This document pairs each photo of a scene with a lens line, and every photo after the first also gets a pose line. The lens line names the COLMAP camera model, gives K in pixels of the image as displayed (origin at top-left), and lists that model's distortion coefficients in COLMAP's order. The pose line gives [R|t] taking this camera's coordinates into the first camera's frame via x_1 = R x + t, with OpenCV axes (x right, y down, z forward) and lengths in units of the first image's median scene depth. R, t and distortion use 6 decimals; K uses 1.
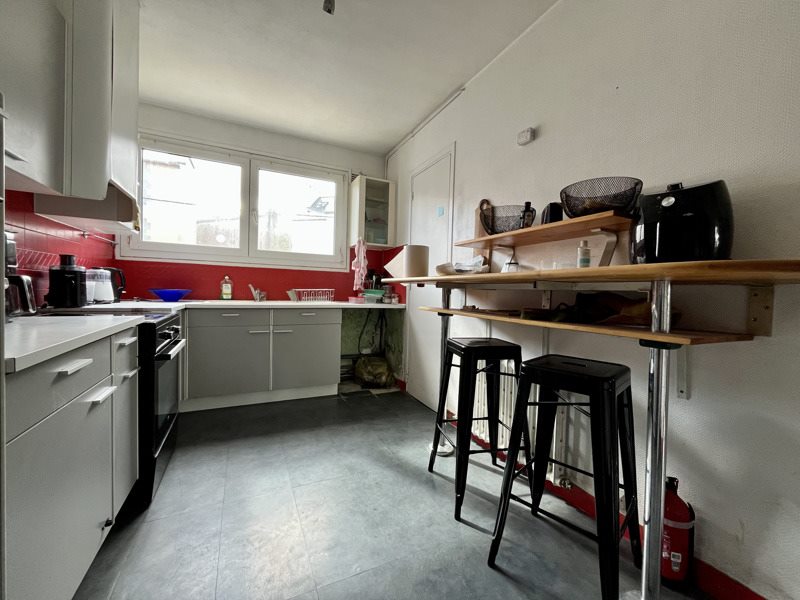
lens RADIAL K [[328.3, 0, 400.0], [0, 328.3, 300.0], [0, 0, 1]] dist [0.001291, 0.000421]
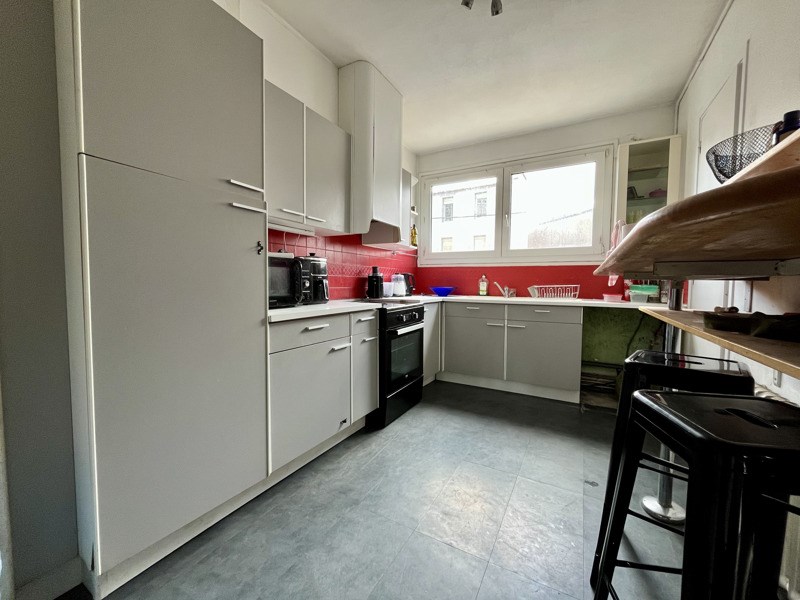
lens RADIAL K [[328.3, 0, 400.0], [0, 328.3, 300.0], [0, 0, 1]] dist [0.001291, 0.000421]
pose [[0.561525, 0.019769, -0.827223, 0.281315], [-0.017660, 0.999773, 0.011904, 0.006064], [0.827271, 0.007924, 0.561747, 0.106416]]
